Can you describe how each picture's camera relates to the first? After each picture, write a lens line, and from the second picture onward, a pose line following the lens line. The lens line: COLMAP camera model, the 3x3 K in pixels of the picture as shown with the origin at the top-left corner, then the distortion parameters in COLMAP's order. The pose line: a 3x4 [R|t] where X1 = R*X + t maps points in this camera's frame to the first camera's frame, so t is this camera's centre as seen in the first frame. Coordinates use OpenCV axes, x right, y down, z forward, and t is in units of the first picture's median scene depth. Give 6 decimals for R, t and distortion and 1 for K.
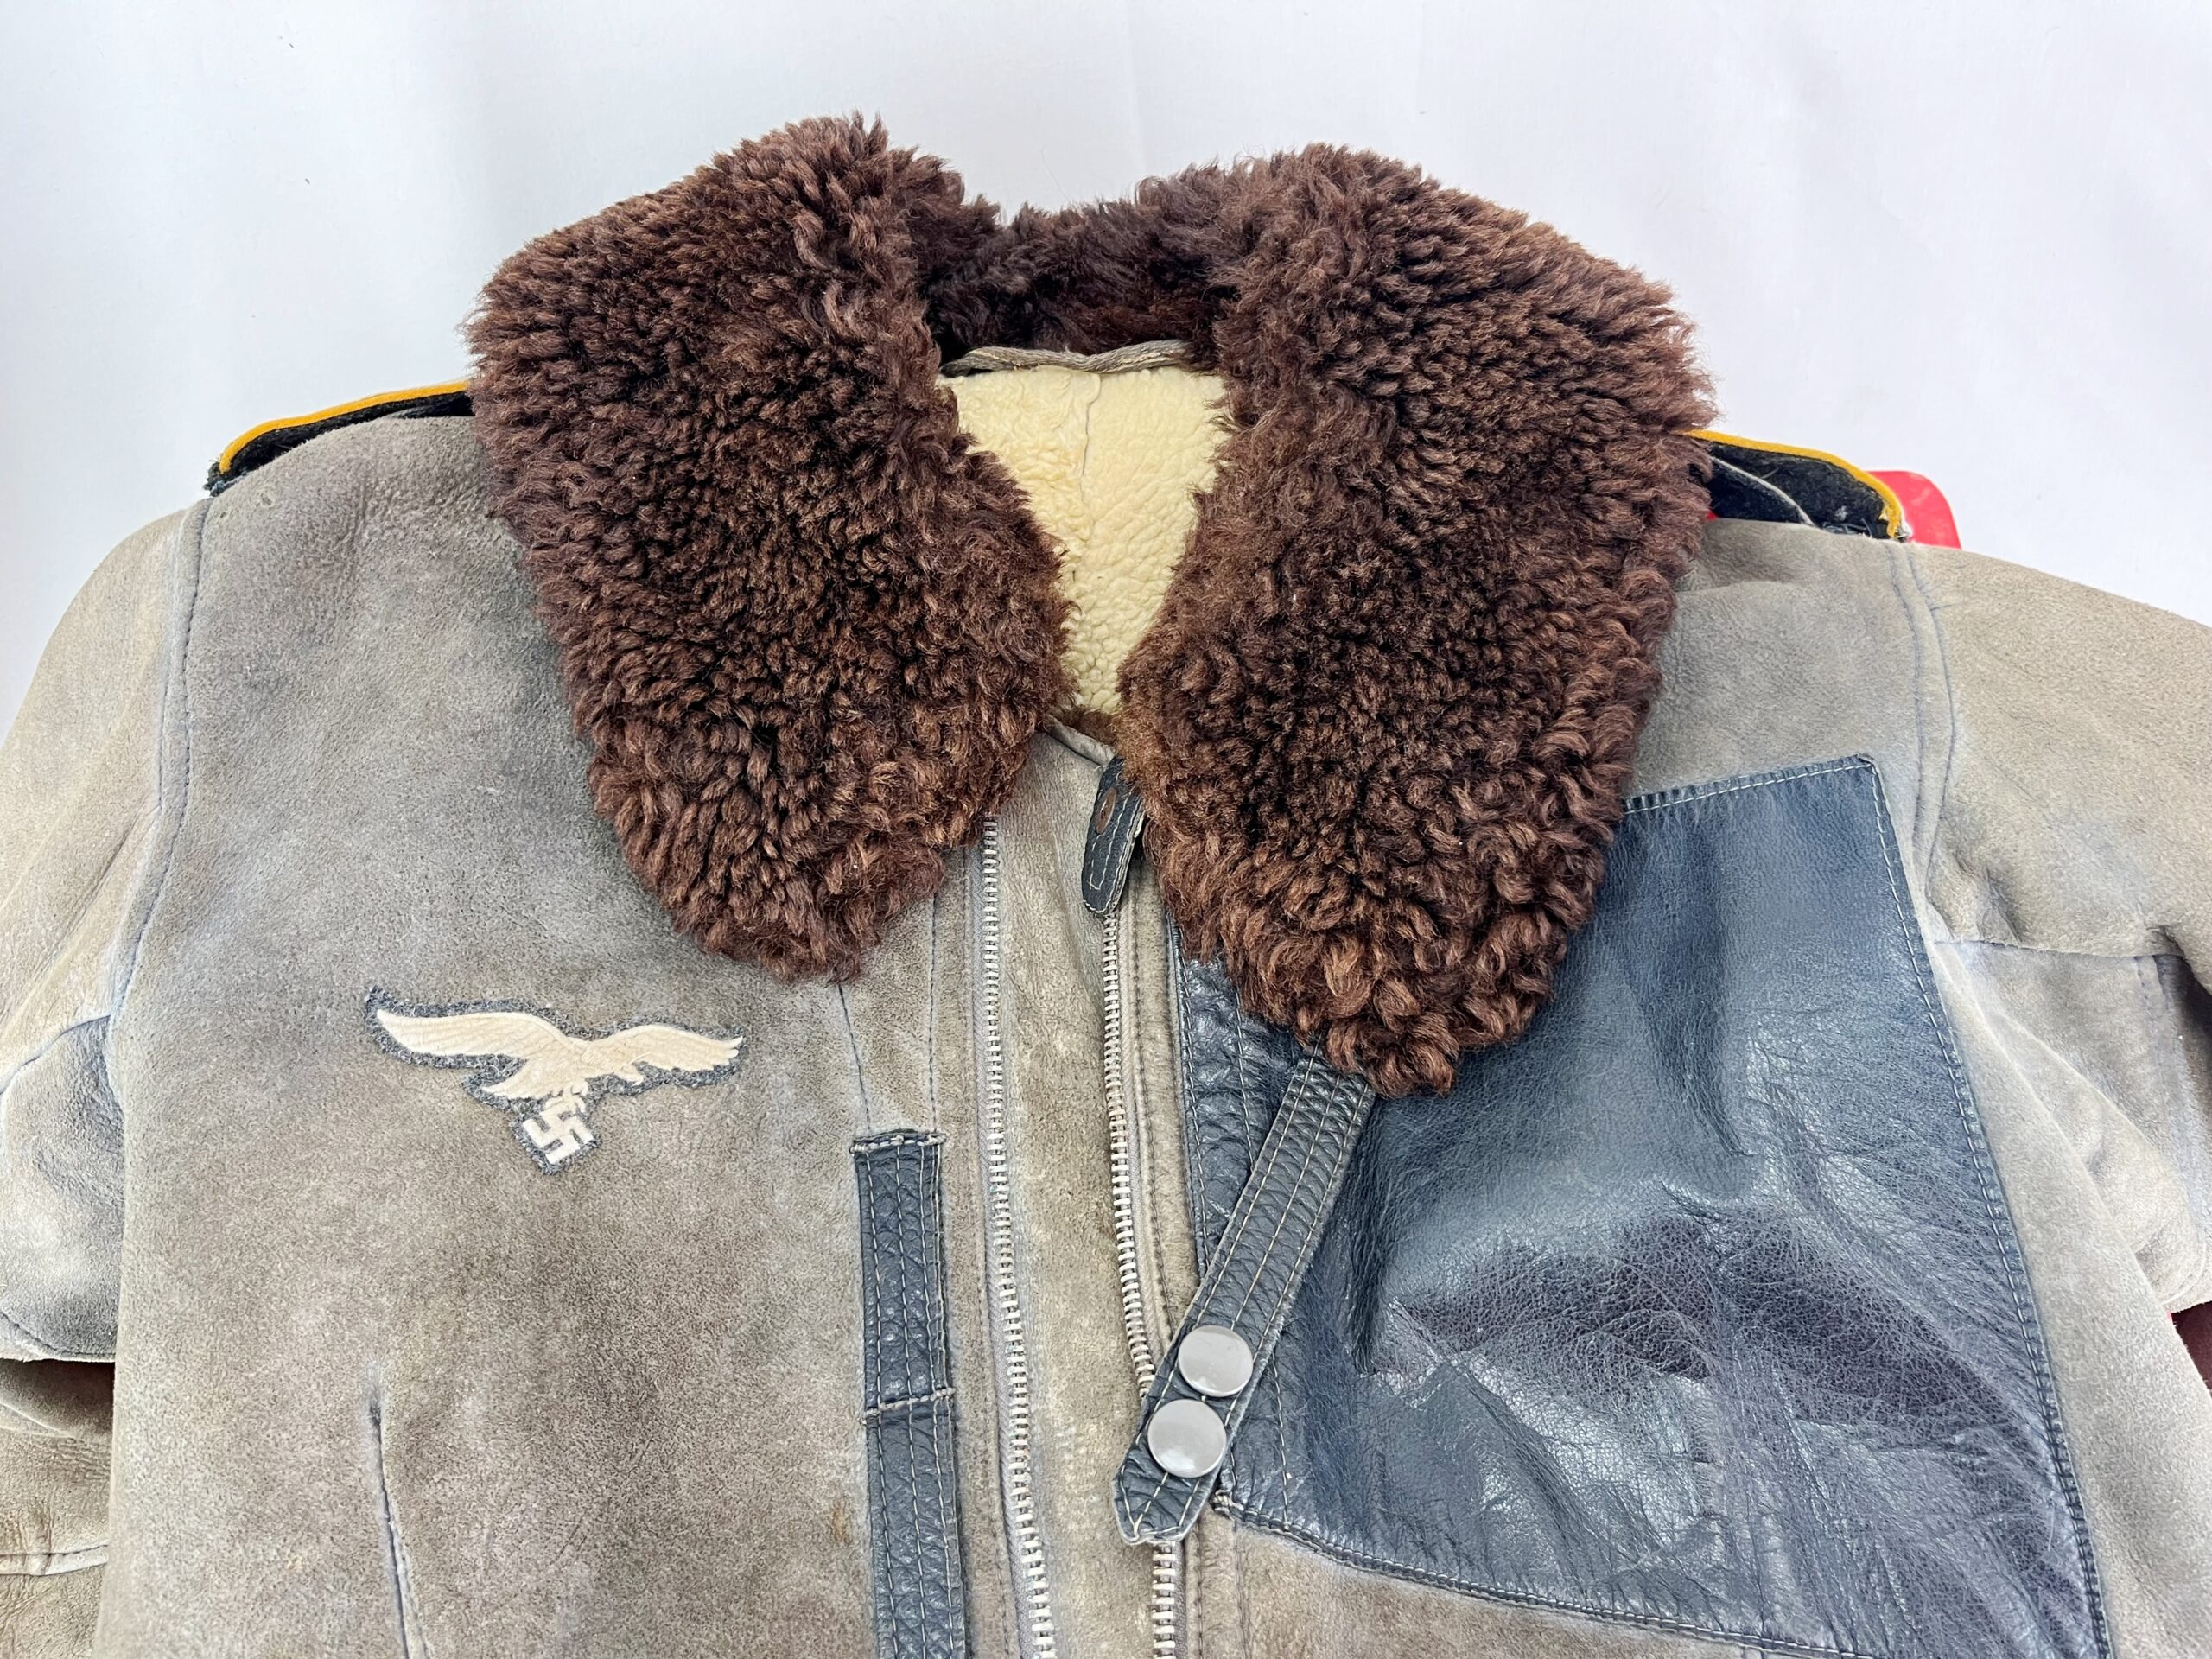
lens RADIAL K [[1693.8, 0, 1117.3], [0, 1693.8, 816.0], [0, 0, 1]] dist [0.039760, -0.073337]
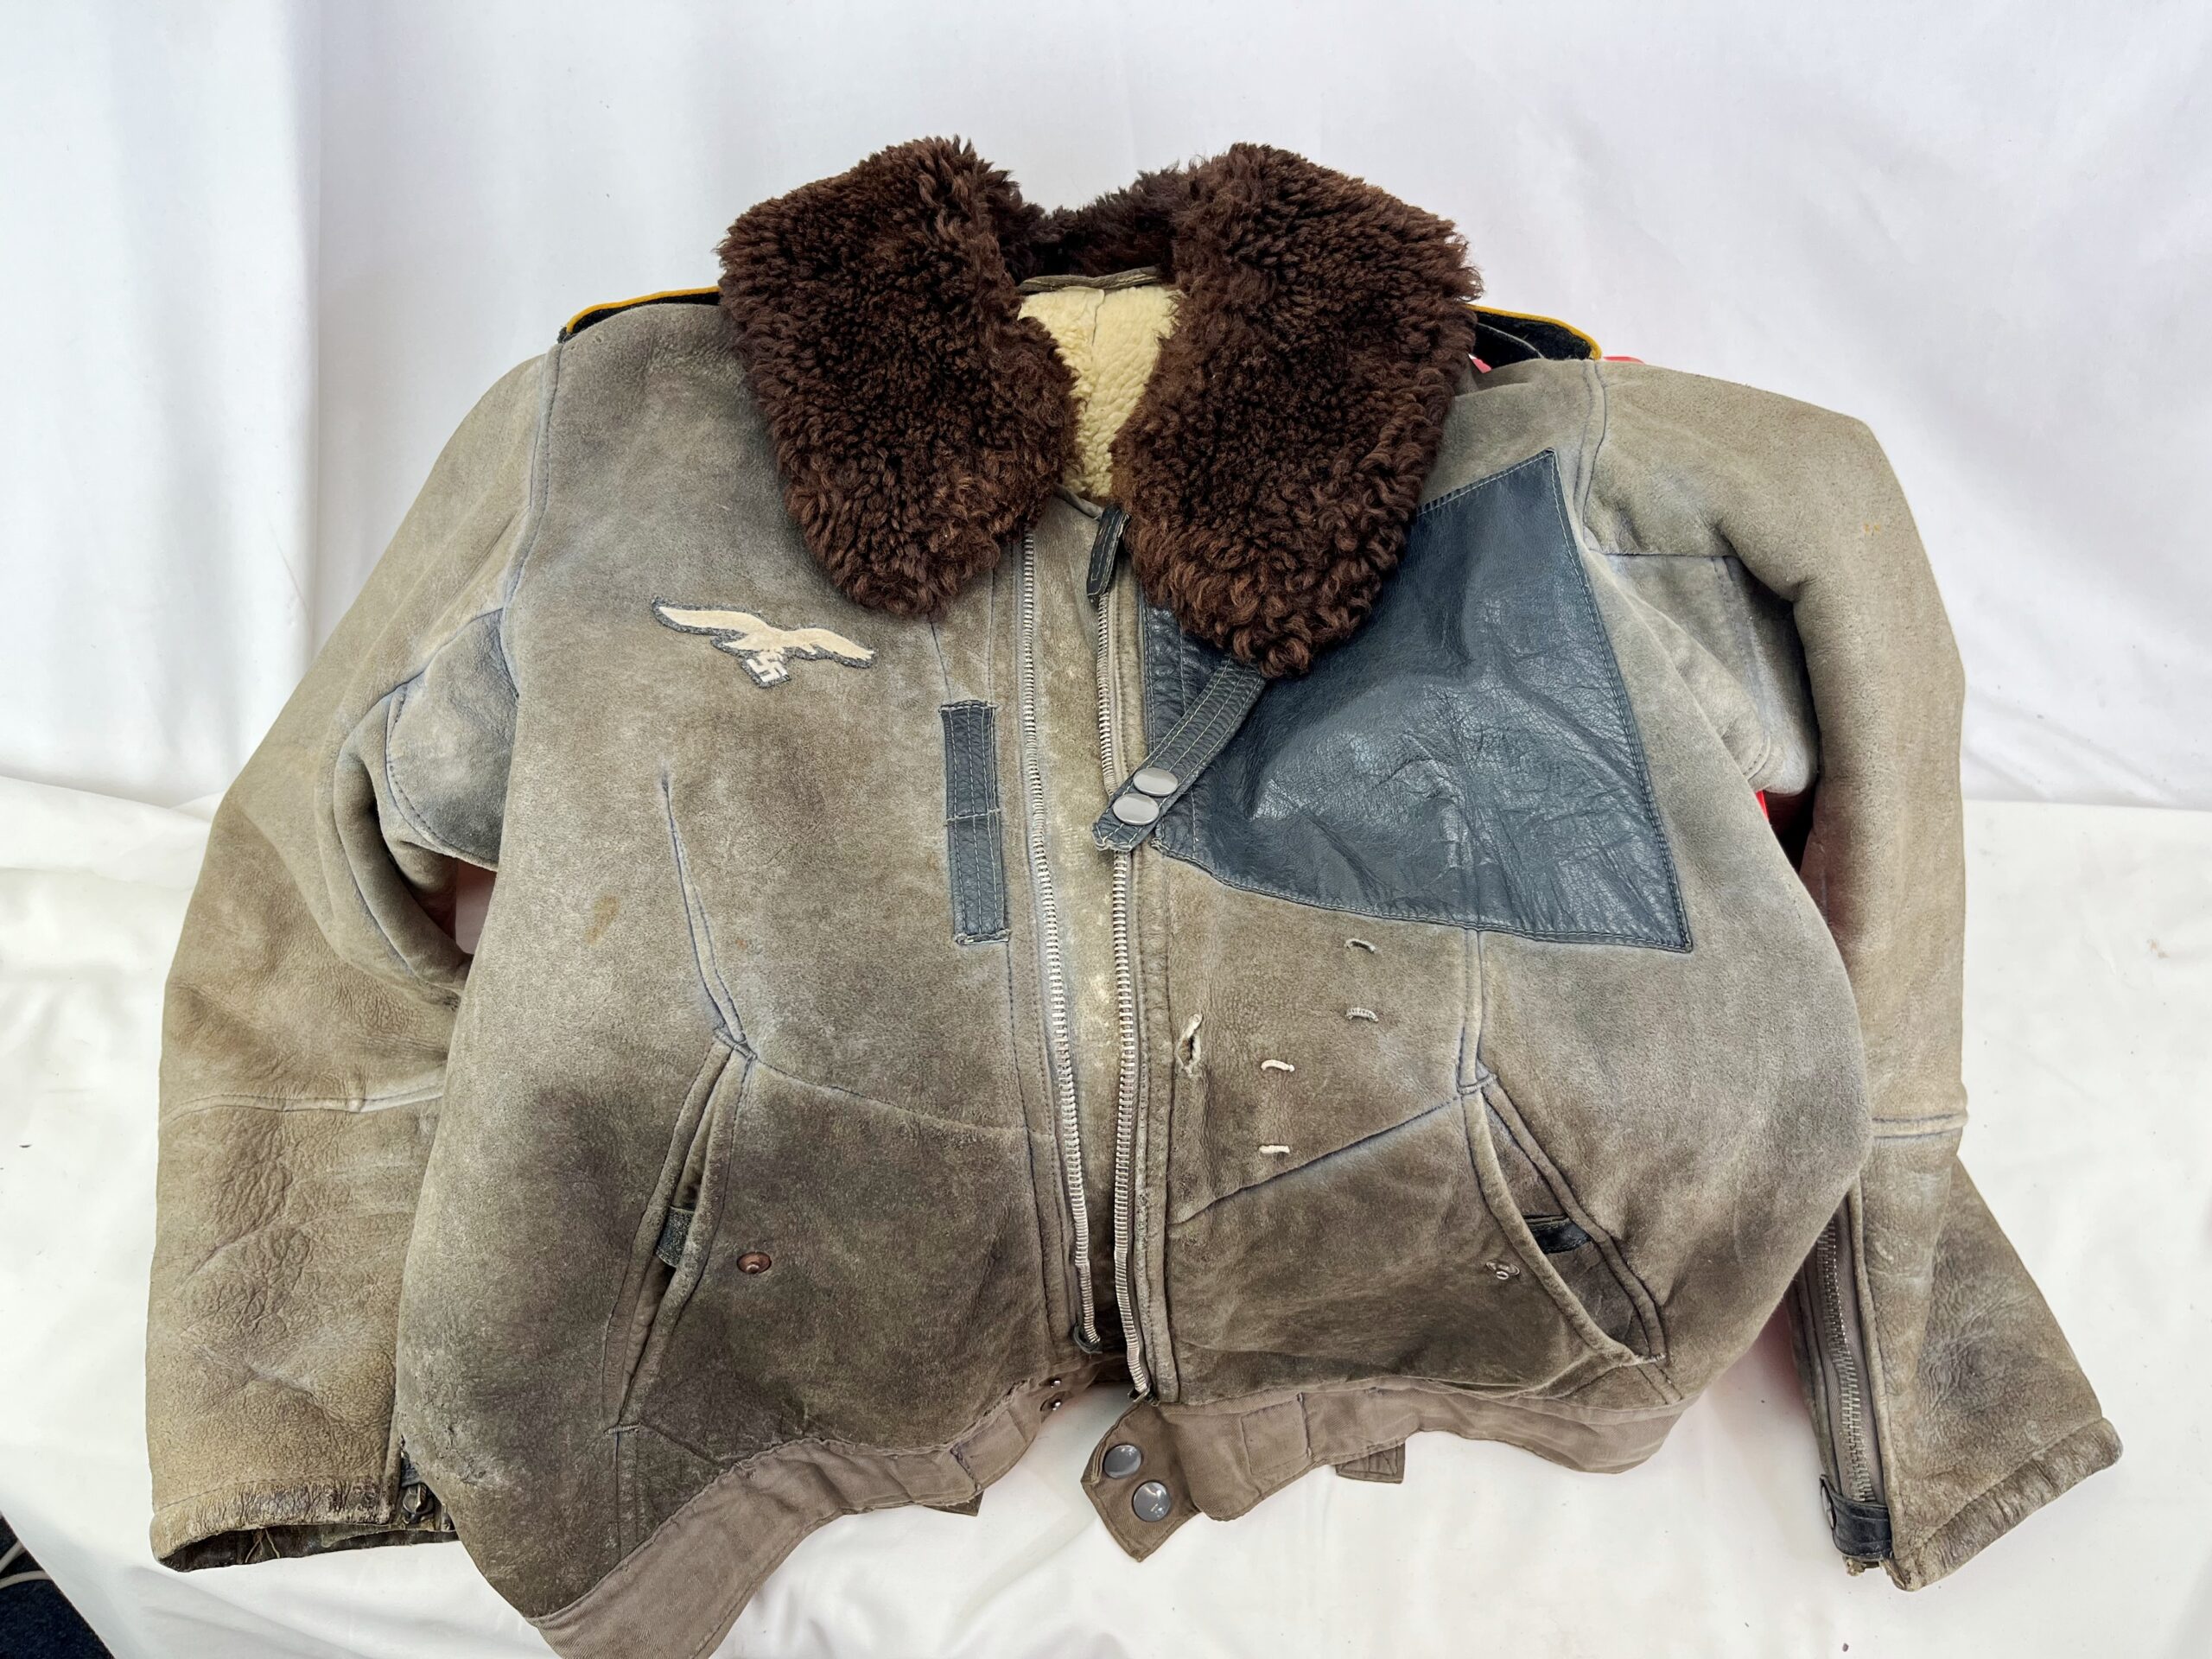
lens RADIAL K [[1671.5, 0, 1106.0], [0, 1671.5, 829.5], [0, 0, 1]] dist [0.086403, -0.323658]
pose [[0.999238, 0.008116, -0.038184, 0.064387], [-0.013400, 0.990025, -0.140253, 0.534331], [0.036665, 0.140658, 0.989379, -0.560554]]
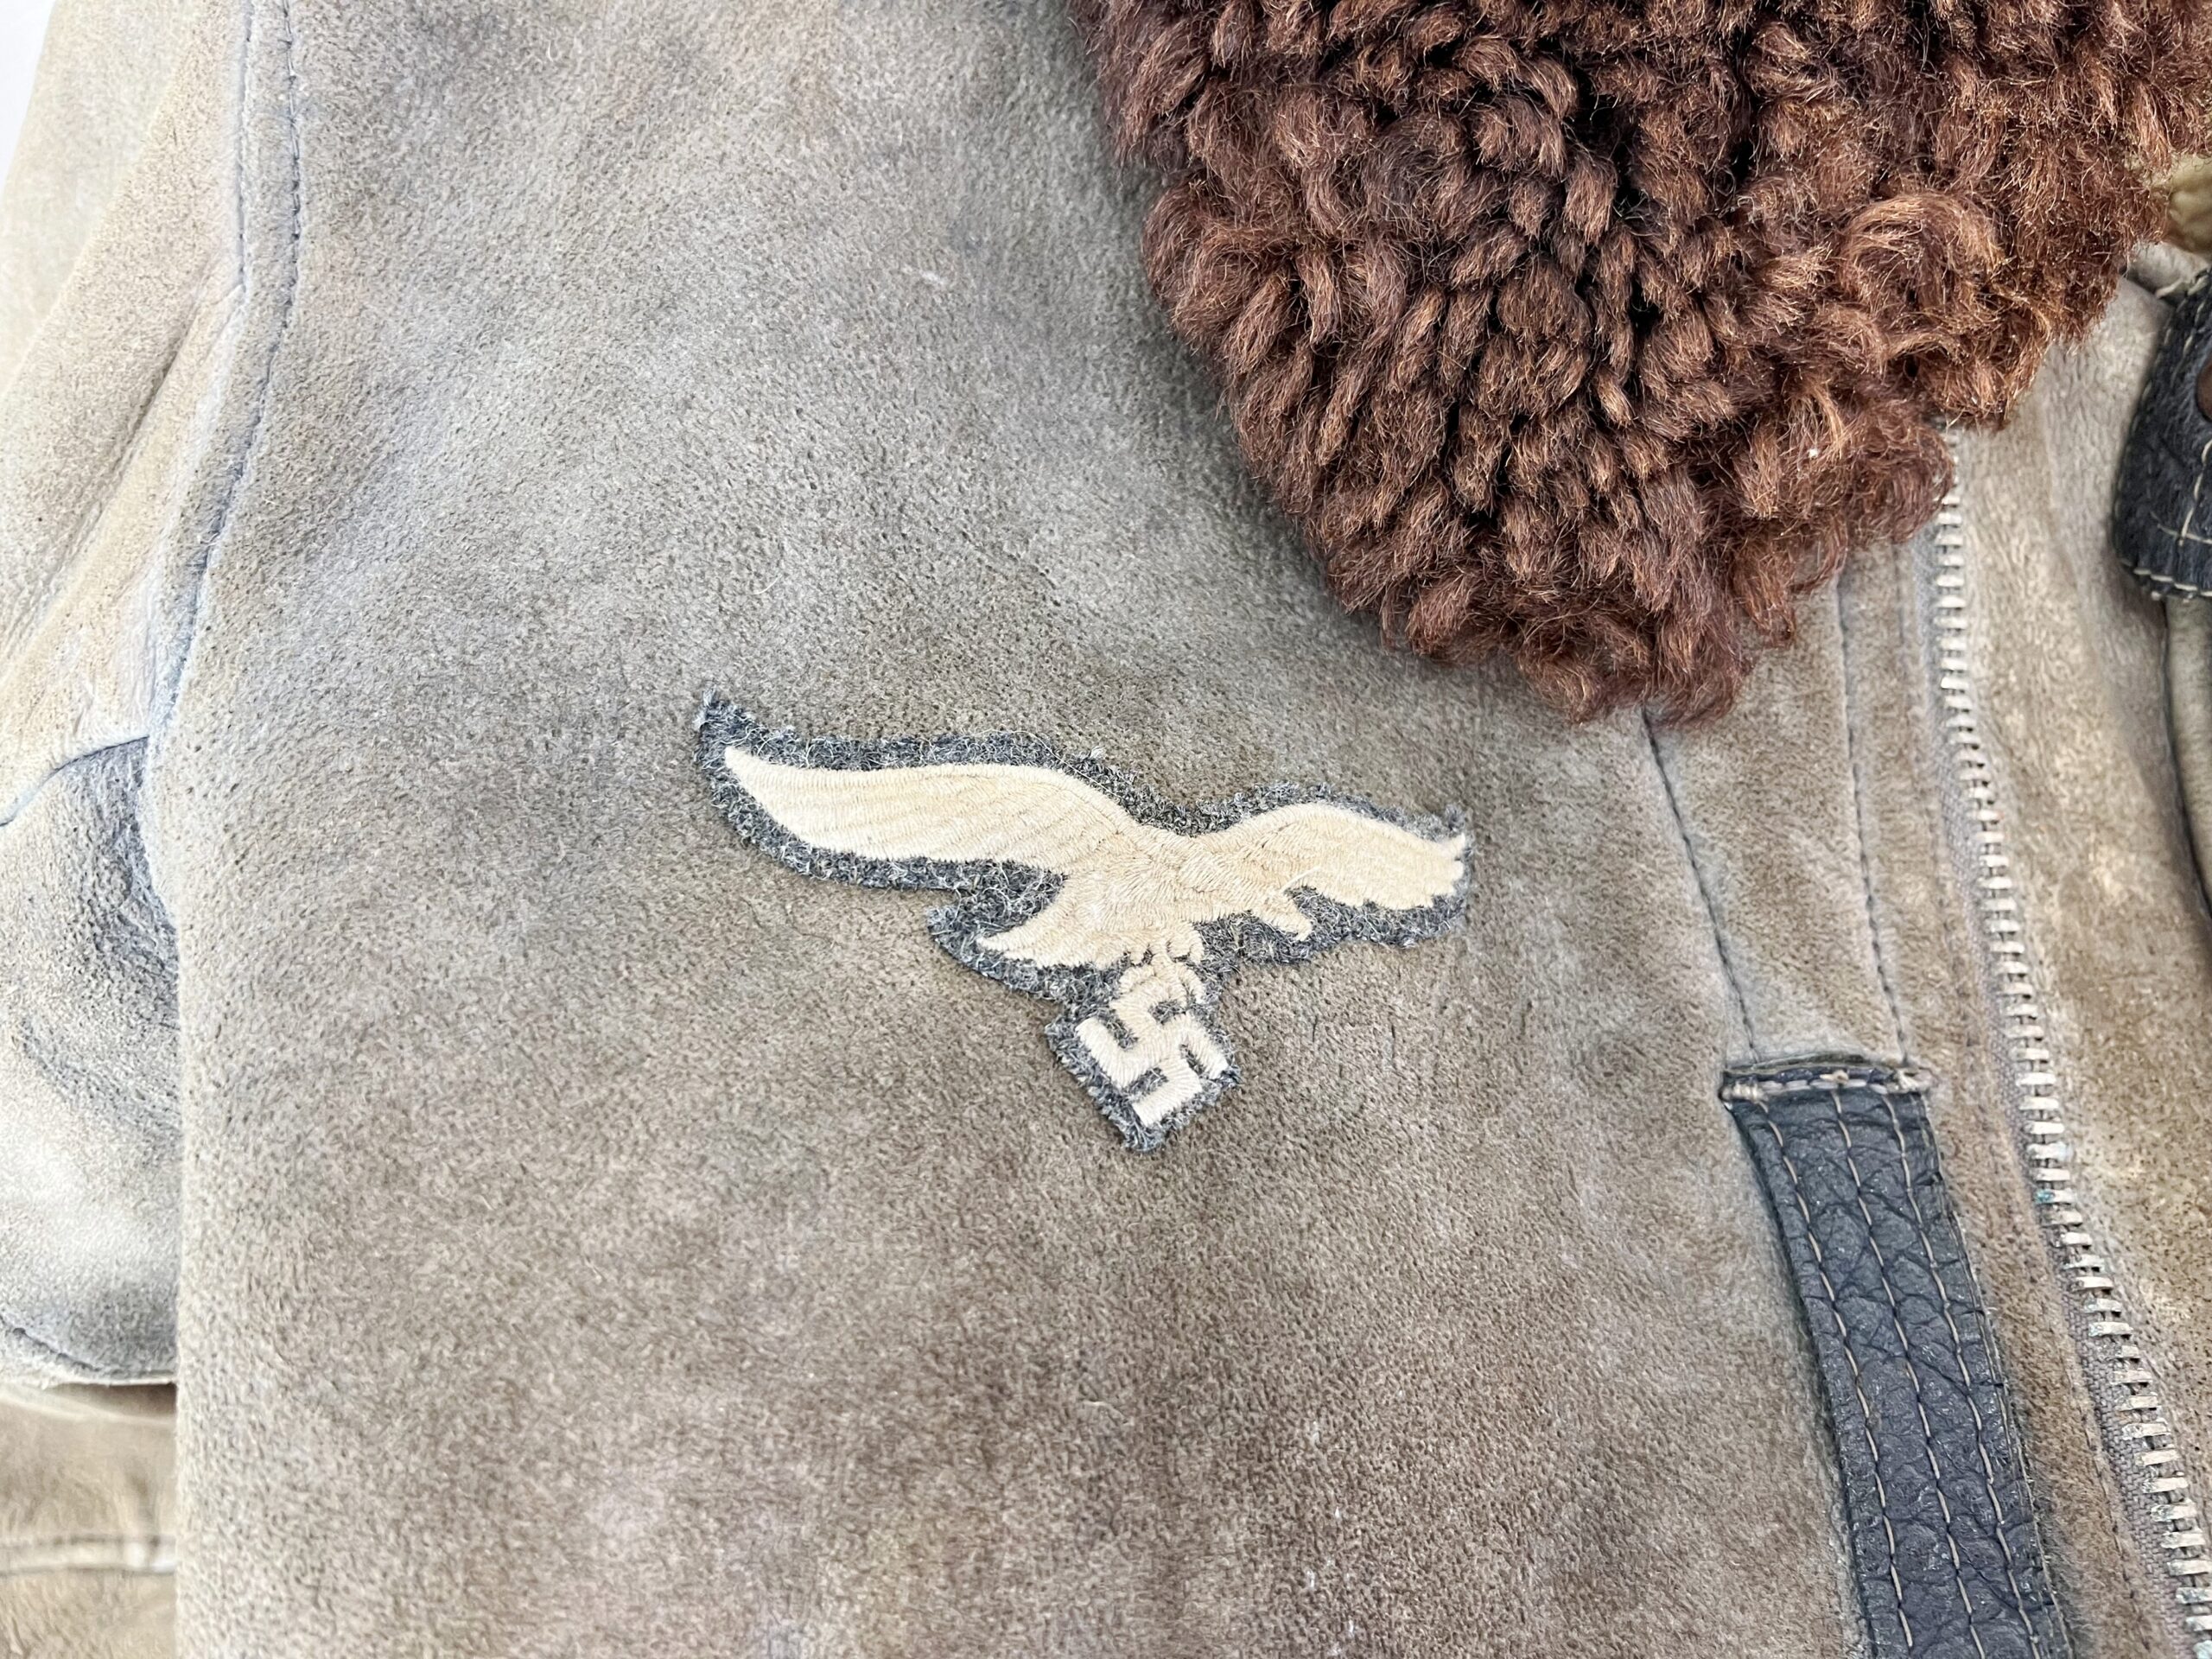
lens RADIAL K [[1748.6, 0, 1106.0], [0, 1748.6, 829.5], [0, 0, 1]] dist [0.032765, -0.088997]
pose [[0.995470, 0.043445, -0.084574, -0.286506], [-0.029722, 0.987114, 0.157237, 0.058549], [0.090315, -0.154011, 0.983933, 0.538817]]
